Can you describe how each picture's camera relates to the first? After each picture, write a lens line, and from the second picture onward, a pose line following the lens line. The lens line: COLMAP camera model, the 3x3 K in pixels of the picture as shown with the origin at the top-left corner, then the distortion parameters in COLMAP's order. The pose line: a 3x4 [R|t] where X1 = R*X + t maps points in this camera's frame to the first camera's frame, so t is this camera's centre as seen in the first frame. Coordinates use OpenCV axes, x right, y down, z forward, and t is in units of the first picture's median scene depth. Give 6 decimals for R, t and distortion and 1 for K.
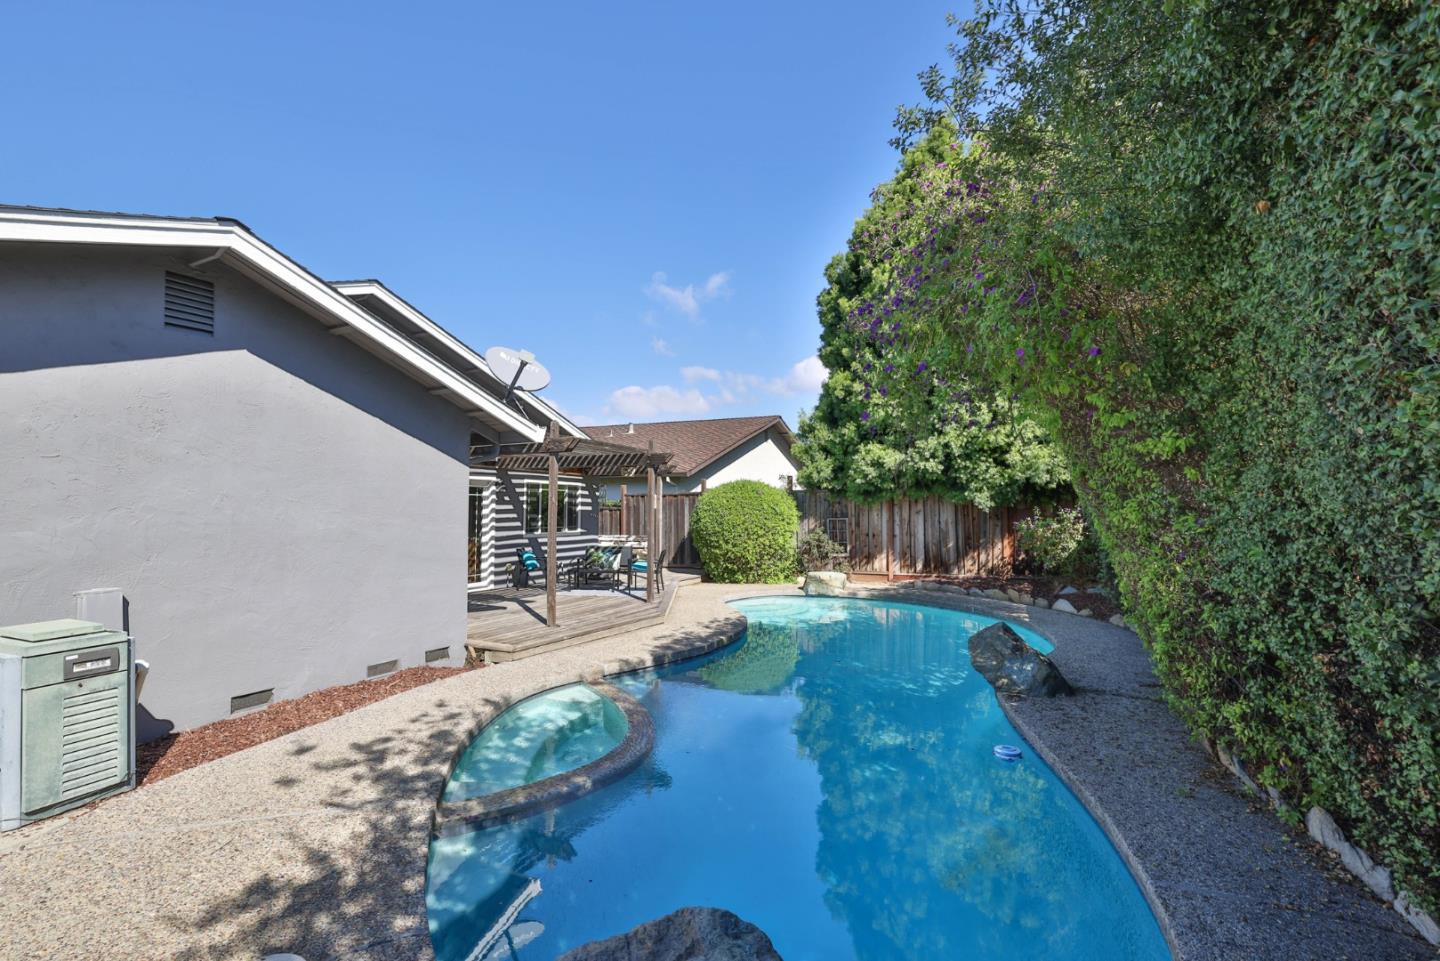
lens RADIAL K [[663.0, 0, 718.6], [0, 663.0, 474.0], [0, 0, 1]] dist [-0.046446, 0.018191]
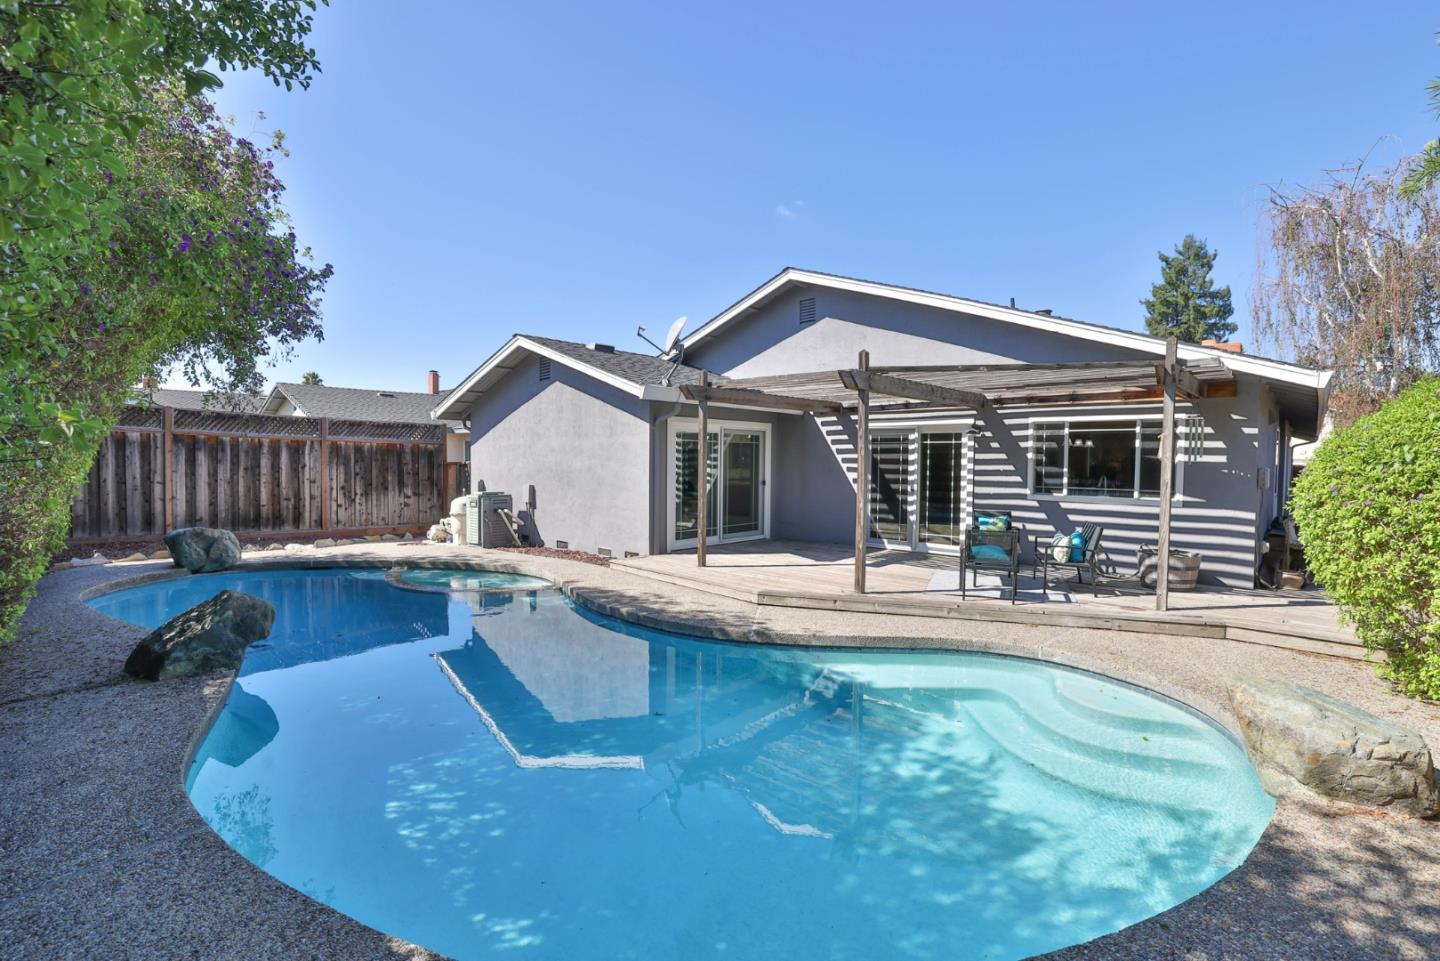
lens RADIAL K [[653.8, 0, 720.0], [0, 653.8, 480.5], [0, 0, 1]] dist [-0.049640, 0.016558]
pose [[-0.293993, 0.013515, -0.955712, 0.479456], [0.031070, 0.999507, 0.004576, 0.062645], [0.955302, -0.028349, -0.294268, 0.882732]]
